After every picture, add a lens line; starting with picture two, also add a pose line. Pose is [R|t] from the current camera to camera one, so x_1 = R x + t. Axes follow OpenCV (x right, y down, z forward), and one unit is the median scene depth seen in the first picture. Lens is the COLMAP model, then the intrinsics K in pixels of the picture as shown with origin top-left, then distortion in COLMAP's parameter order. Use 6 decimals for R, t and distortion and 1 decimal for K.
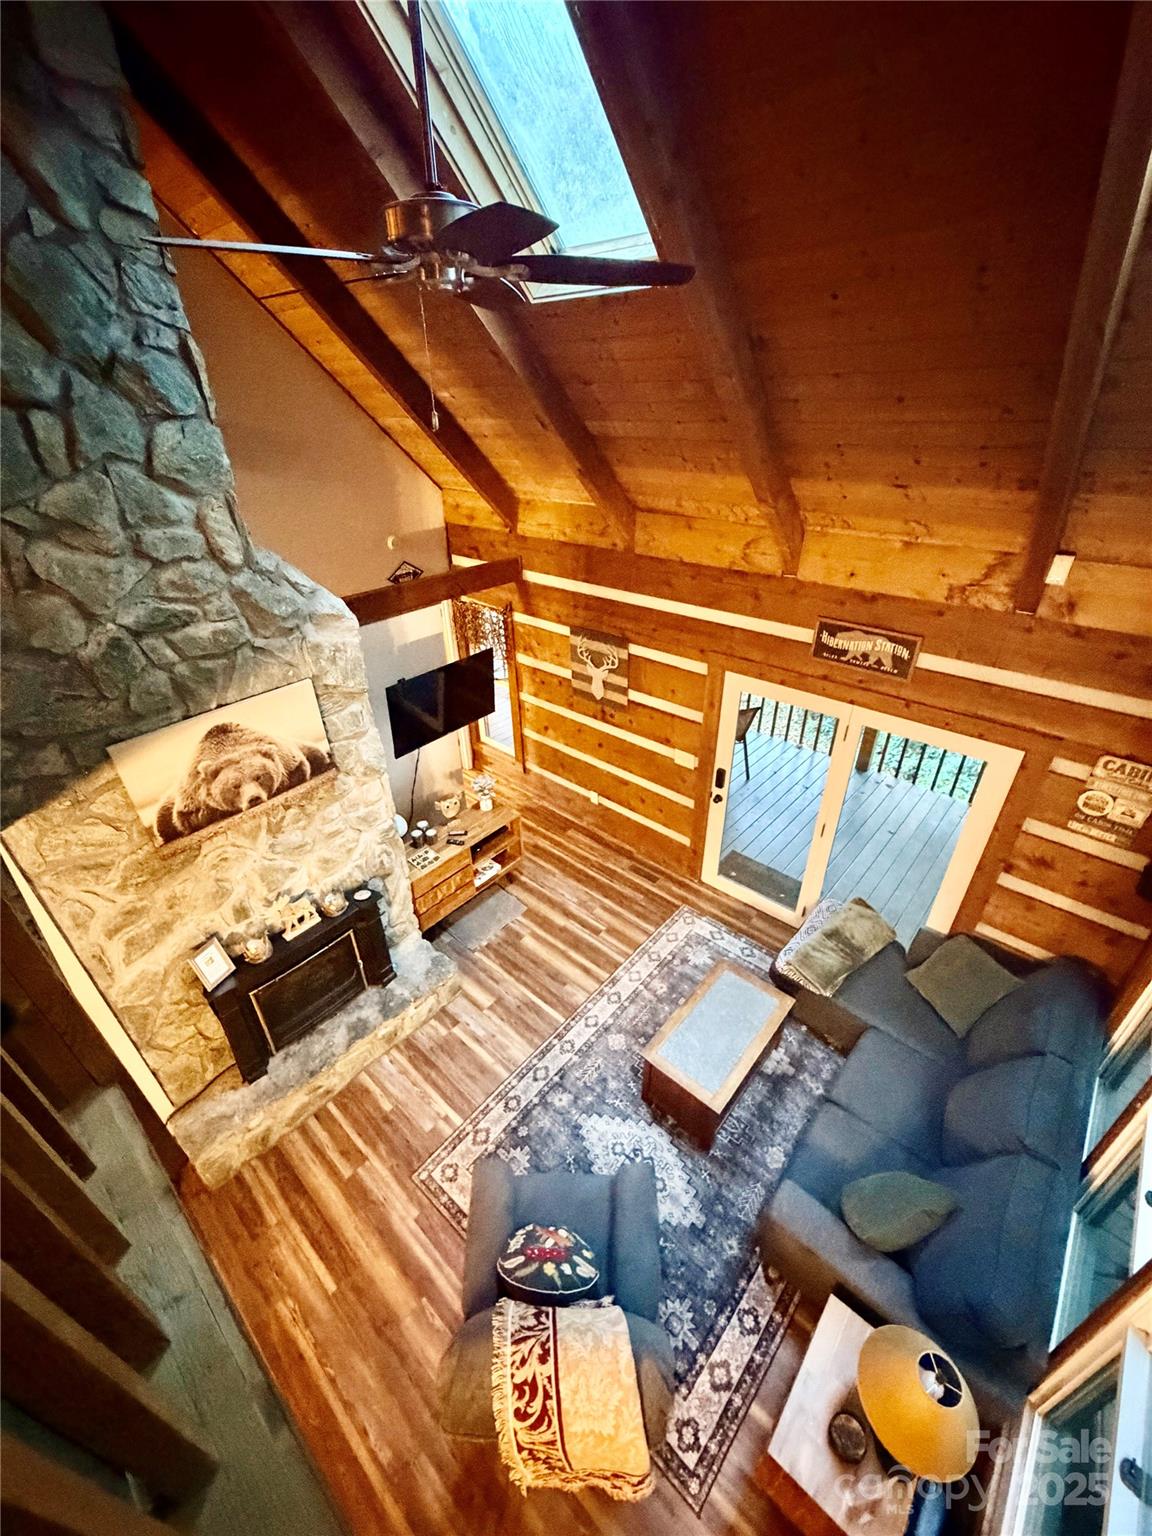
lens RADIAL K [[614.7, 0, 575.5], [0, 614.7, 770.8], [0, 0, 1]] dist [0.001201, -0.000878]
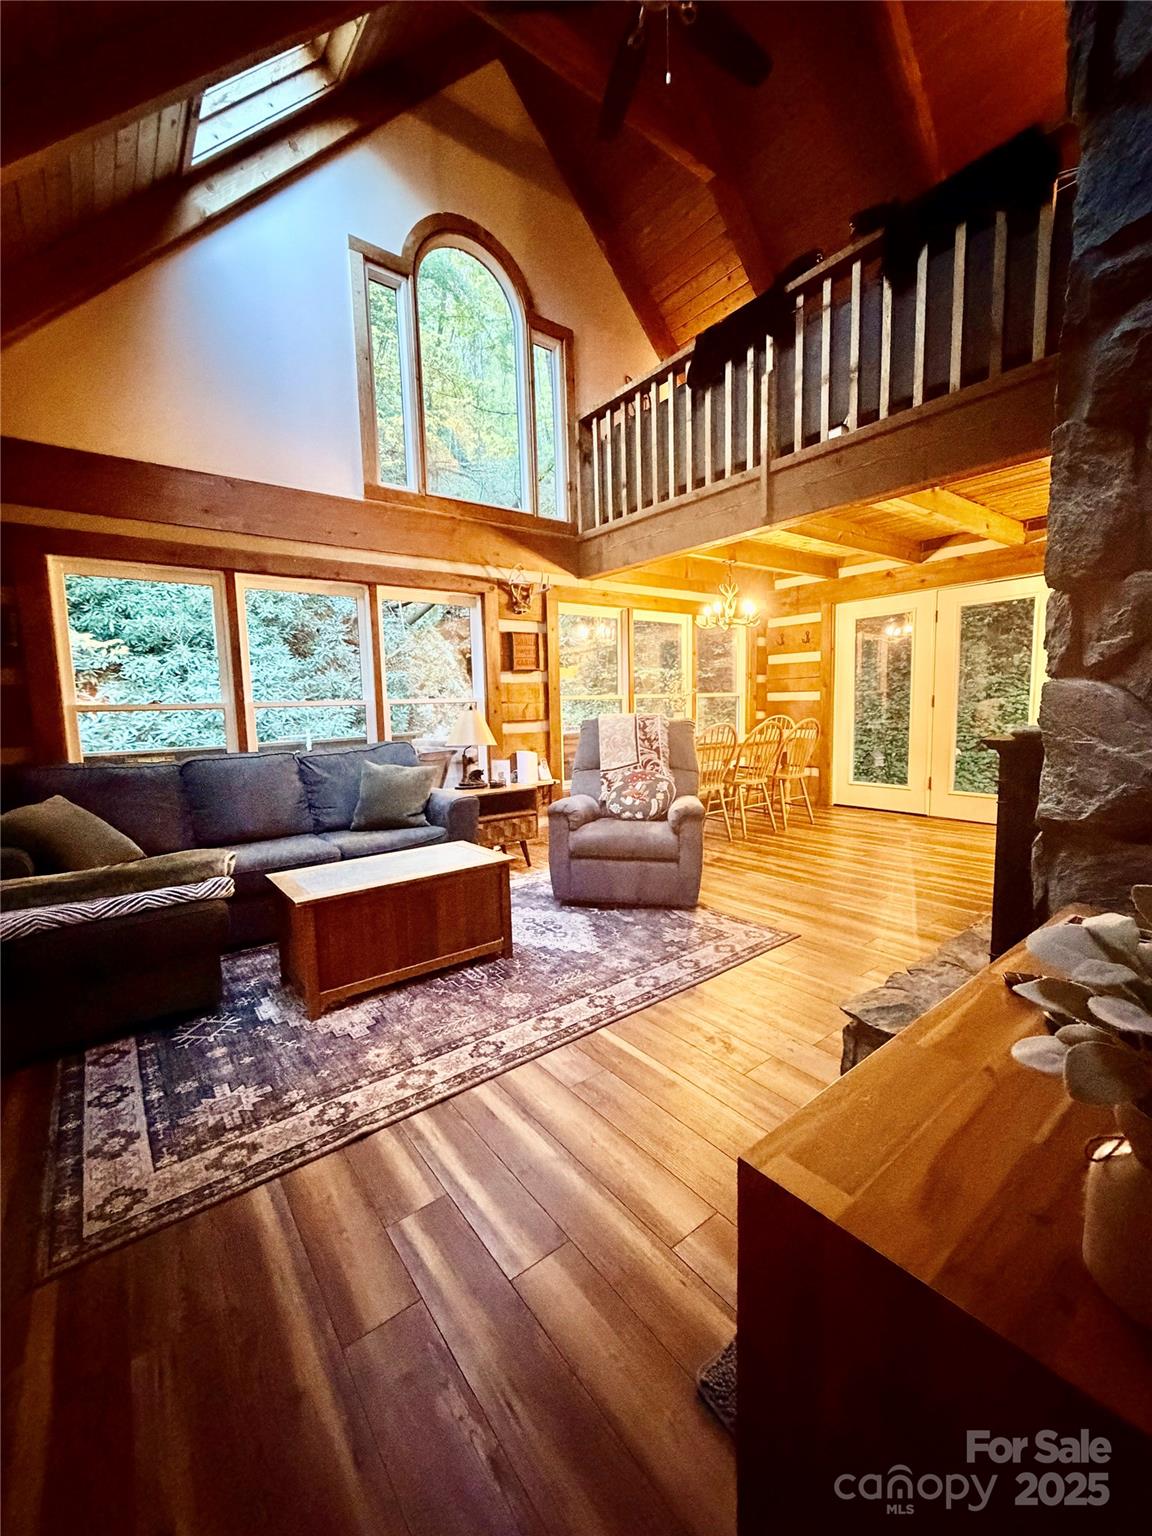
lens RADIAL K [[614.7, 0, 580.0], [0, 614.7, 768.0], [0, 0, 1]] dist [0.001201, -0.000878]
pose [[-0.982995, 0.022411, 0.182259, -0.113942], [0.128933, 0.790961, 0.598128, -0.084867], [-0.130755, 0.611457, -0.780400, 1.429682]]
